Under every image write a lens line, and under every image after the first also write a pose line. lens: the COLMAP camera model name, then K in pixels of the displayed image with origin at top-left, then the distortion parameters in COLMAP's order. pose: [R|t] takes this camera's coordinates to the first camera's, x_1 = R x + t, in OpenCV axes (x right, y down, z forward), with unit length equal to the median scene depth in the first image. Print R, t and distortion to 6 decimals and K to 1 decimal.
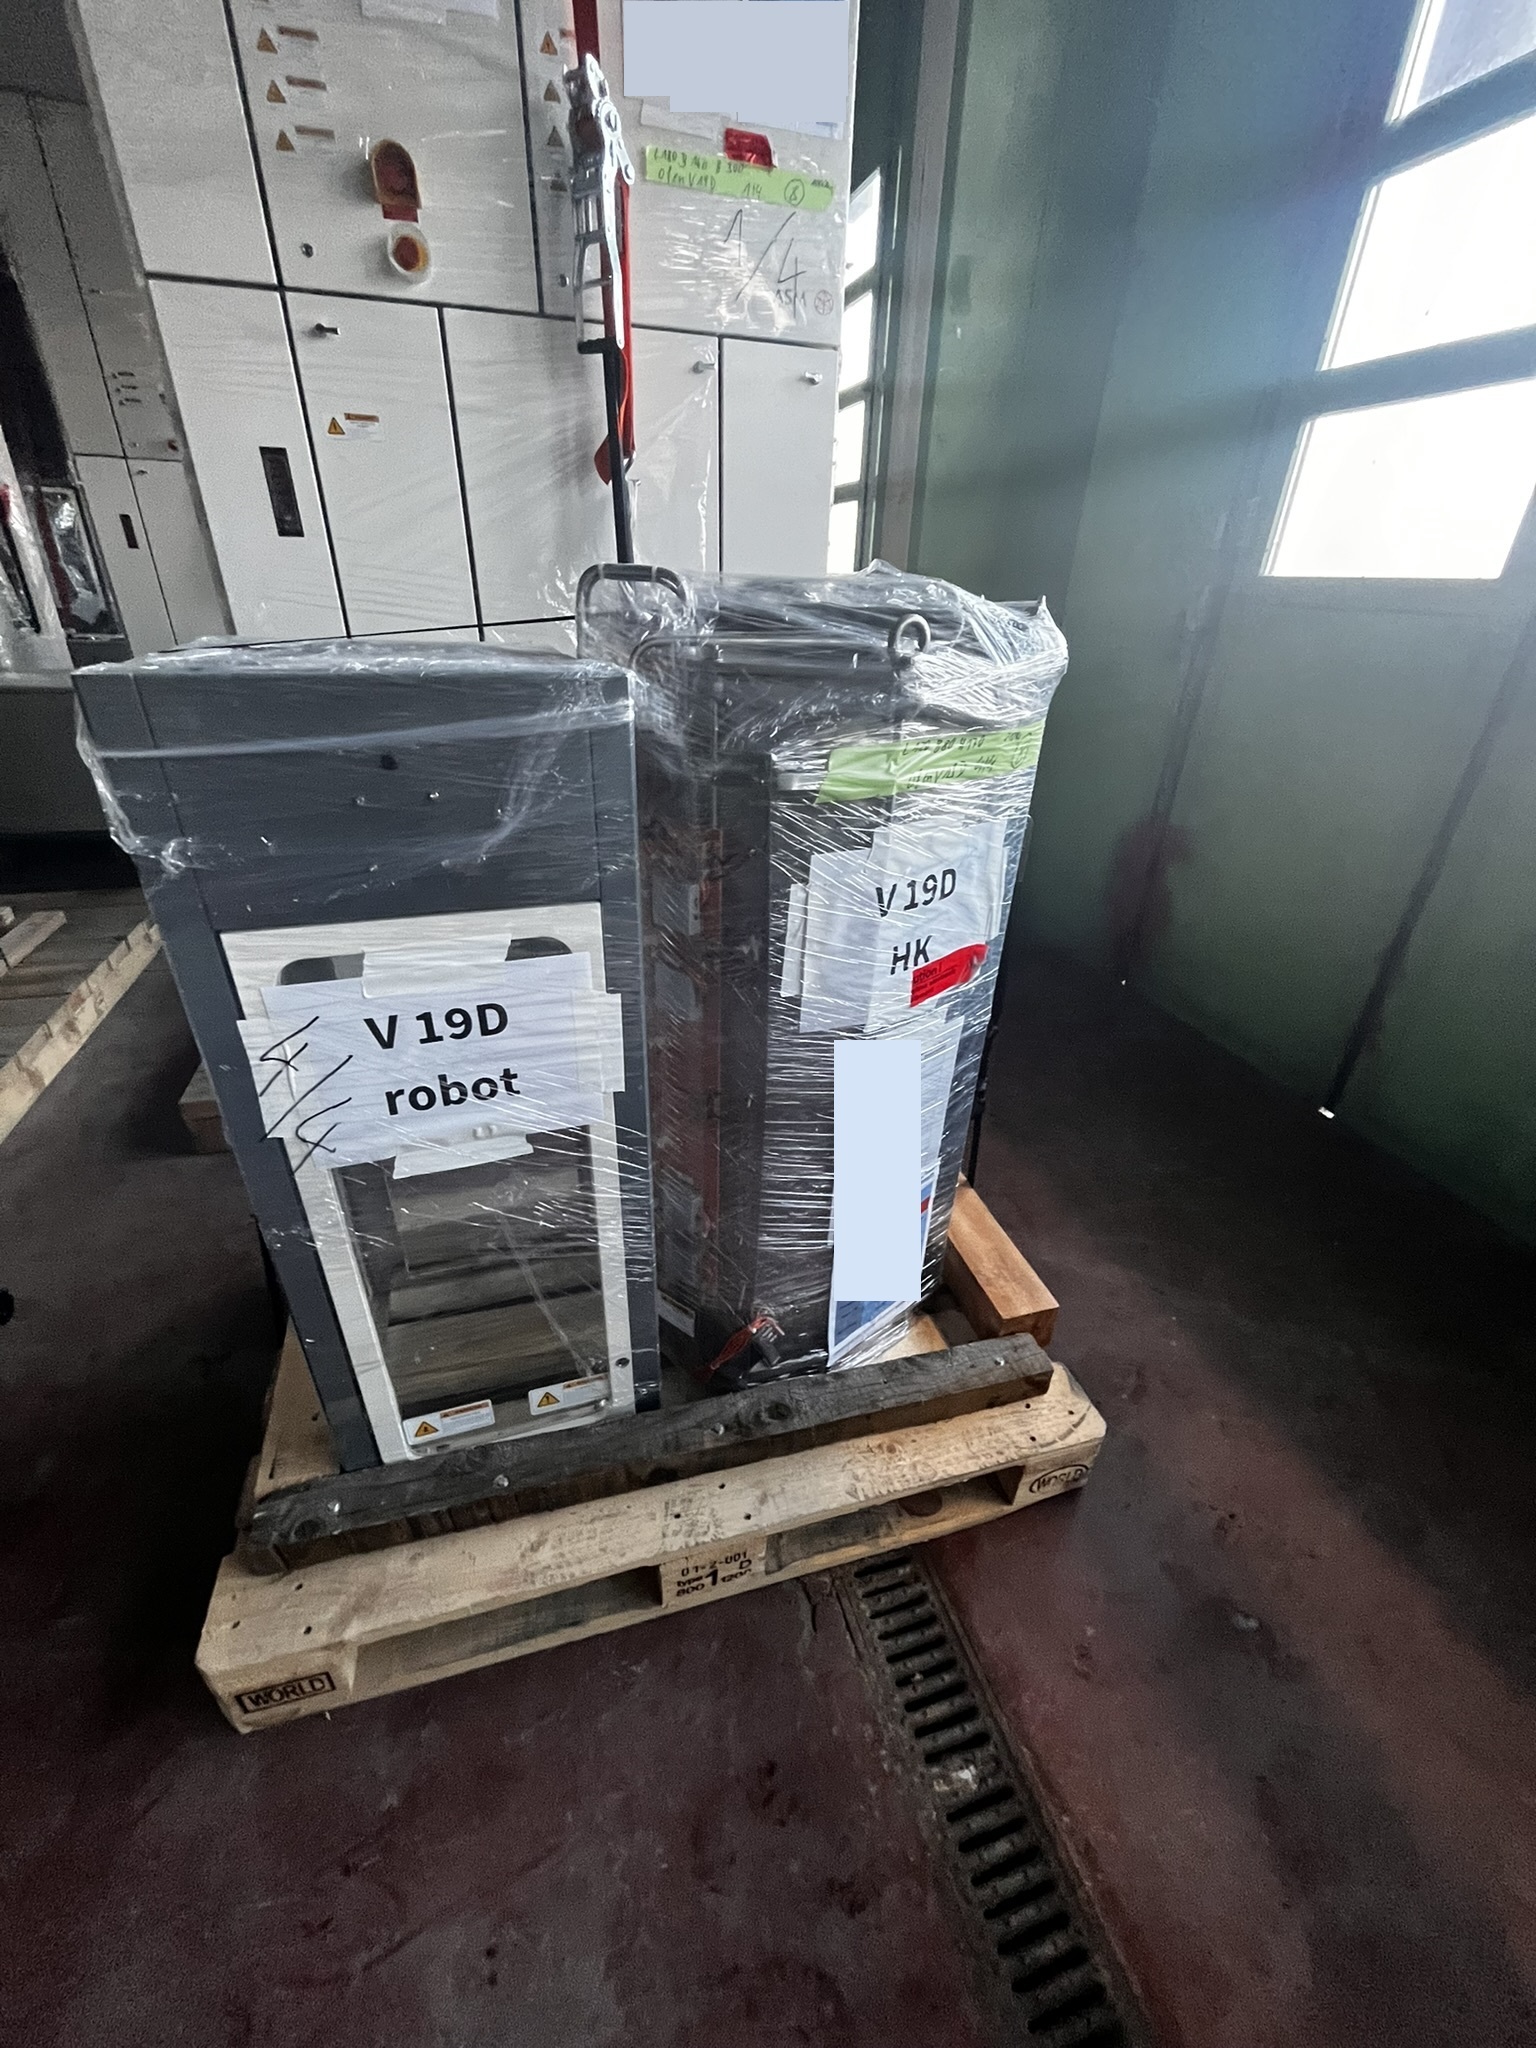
lens RADIAL K [[821.6, 0, 768.0], [0, 821.6, 1031.2], [0, 0, 1]] dist [-0.003681, -0.000641]
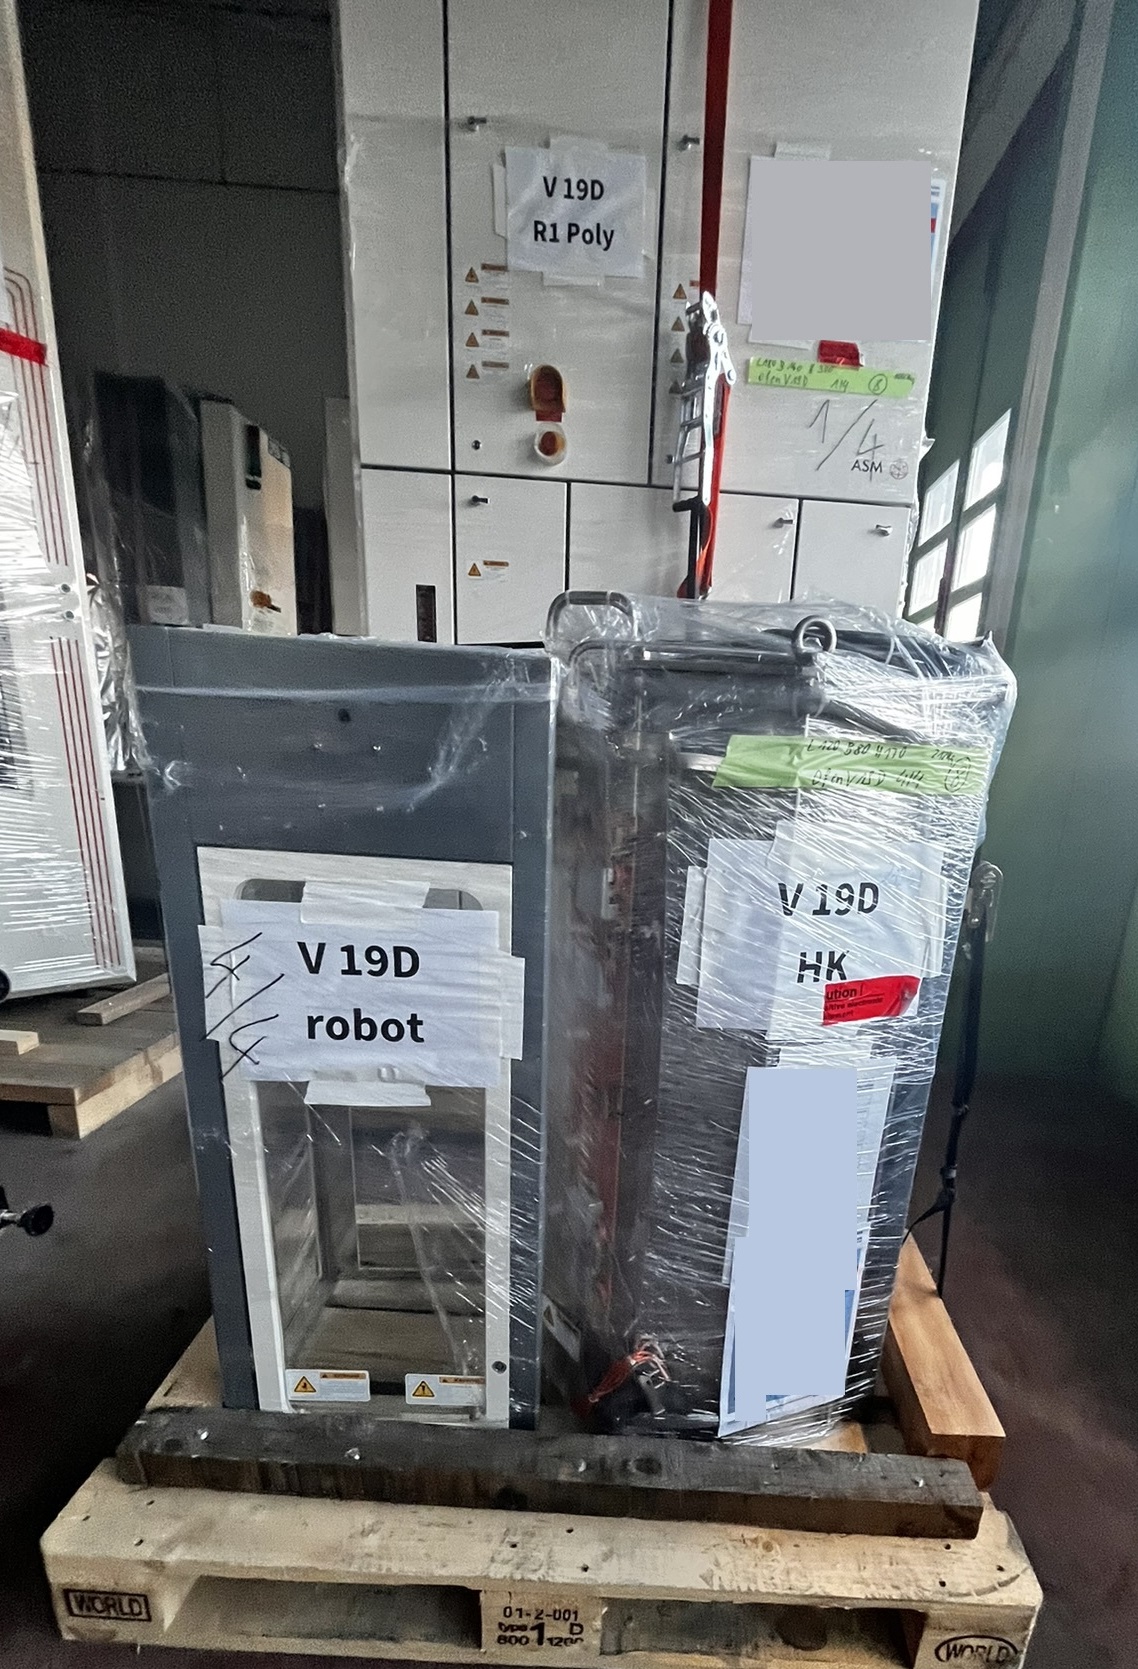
lens RADIAL K [[821.1, 0, 662.6], [0, 821.1, 1025.2], [0, 0, 1]] dist [-0.004186, -0.000149]
pose [[0.960429, 0.116971, -0.252774, 0.221336], [-0.163852, 0.971169, -0.173154, 0.157917], [0.225232, 0.207720, 0.951905, 0.038054]]
